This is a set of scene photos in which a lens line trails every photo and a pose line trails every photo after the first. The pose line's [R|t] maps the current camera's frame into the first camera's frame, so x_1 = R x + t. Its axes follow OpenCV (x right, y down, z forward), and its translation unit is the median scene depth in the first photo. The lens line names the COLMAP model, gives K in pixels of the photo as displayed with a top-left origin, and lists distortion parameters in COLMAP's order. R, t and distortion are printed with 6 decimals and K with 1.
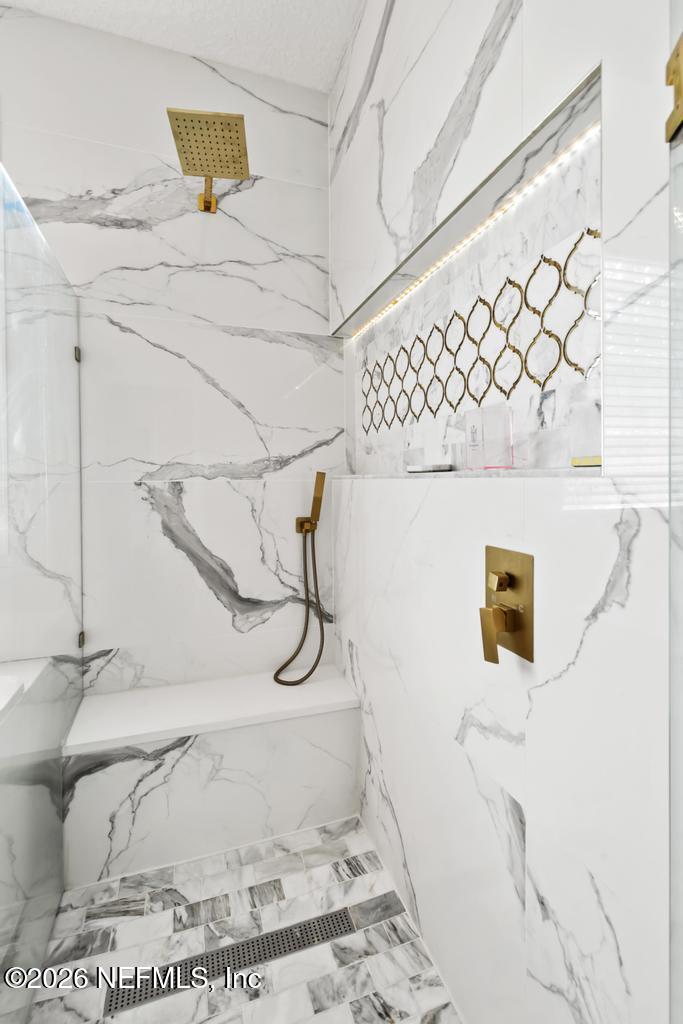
lens RADIAL K [[483.3, 0, 341.4], [0, 483.3, 479.0], [0, 0, 1]] dist [0.000345, -0.000045]
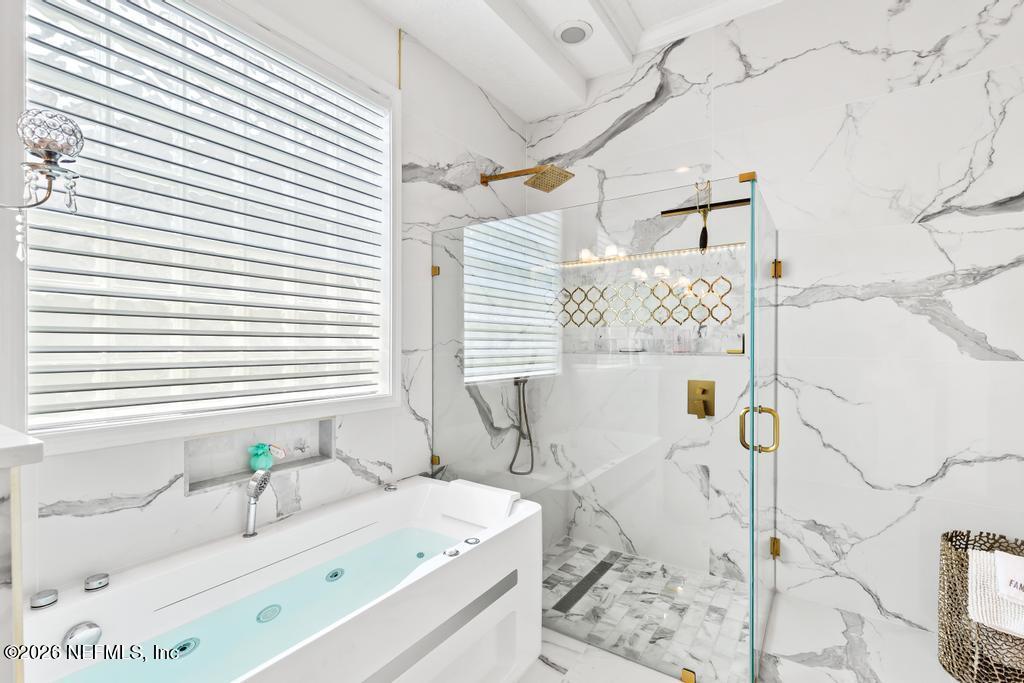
lens RADIAL K [[470.3, 0, 510.8], [0, 470.3, 337.7], [0, 0, 1]] dist [0.001798, 0.000038]
pose [[0.800037, 0.020499, 0.599600, -1.436437], [-0.011749, 0.999760, -0.018503, -0.029199], [-0.599835, 0.007758, 0.800086, -0.369215]]
